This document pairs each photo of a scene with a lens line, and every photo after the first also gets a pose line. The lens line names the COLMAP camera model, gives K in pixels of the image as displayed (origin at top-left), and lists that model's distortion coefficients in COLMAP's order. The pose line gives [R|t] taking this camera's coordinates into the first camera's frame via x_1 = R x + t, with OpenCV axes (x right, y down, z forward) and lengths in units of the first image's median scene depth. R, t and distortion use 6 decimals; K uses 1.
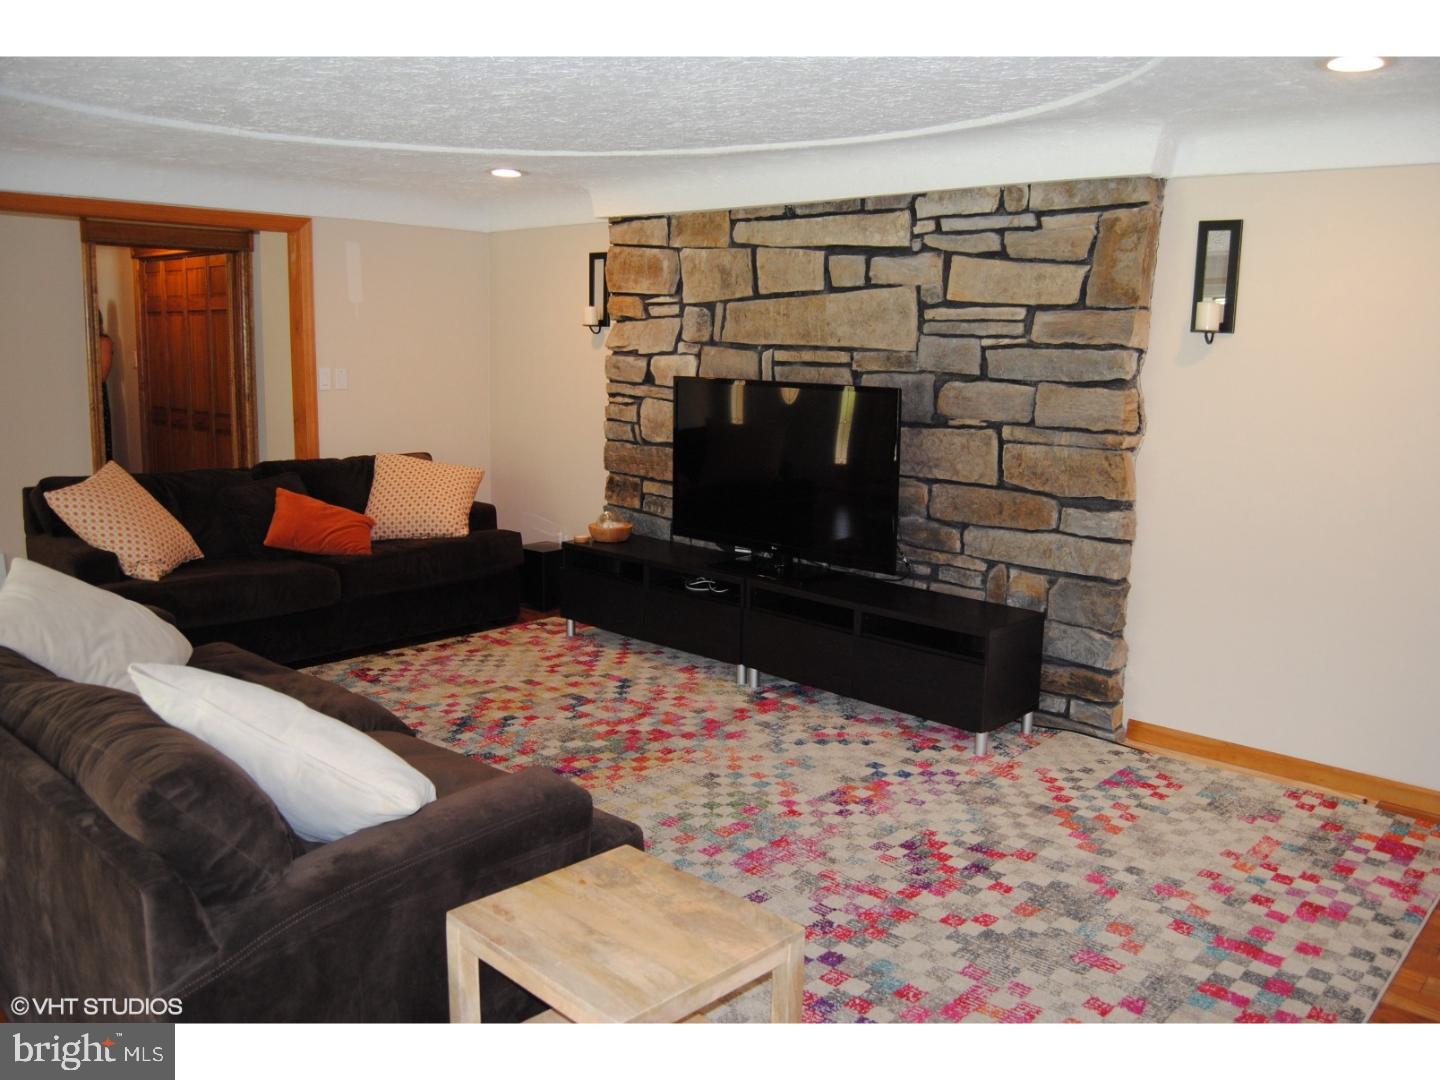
lens RADIAL K [[1131.1, 0, 720.0], [0, 1131.1, 540.0], [0, 0, 1]] dist [-0.090901, 0.038147]
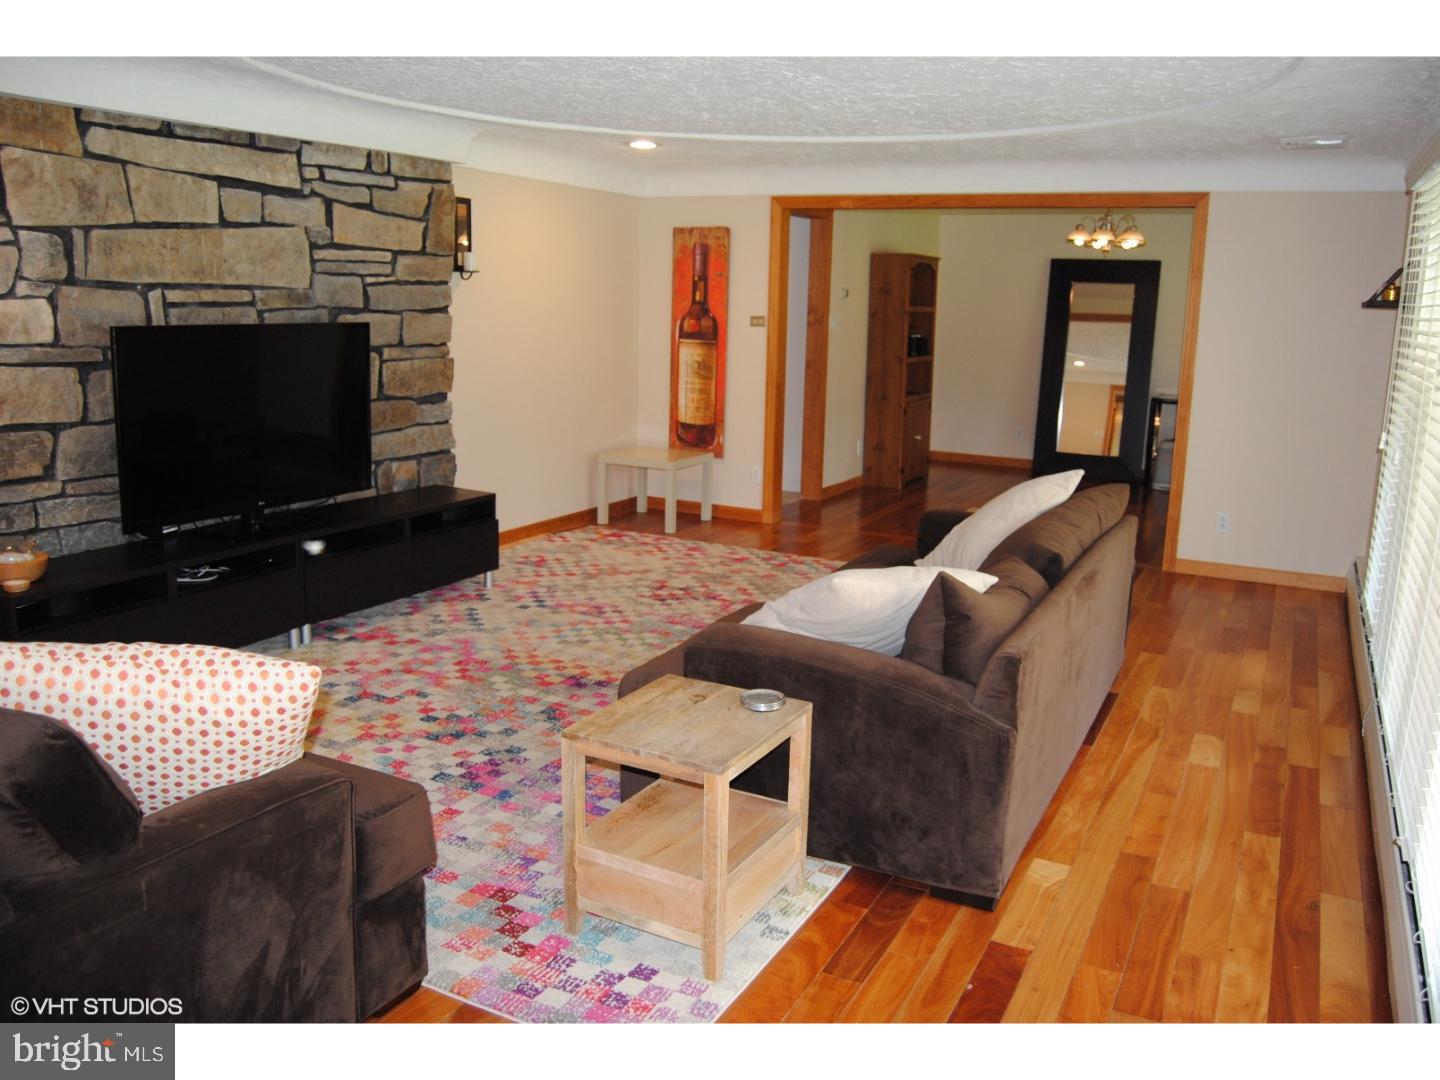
lens RADIAL K [[1131.1, 0, 720.0], [0, 1131.1, 540.0], [0, 0, 1]] dist [-0.090901, 0.038147]
pose [[-0.246769, -0.228080, 0.941852, -1.000294], [0.139500, 0.953425, 0.267432, -0.170944], [-0.958981, 0.197383, -0.203459, 0.901368]]
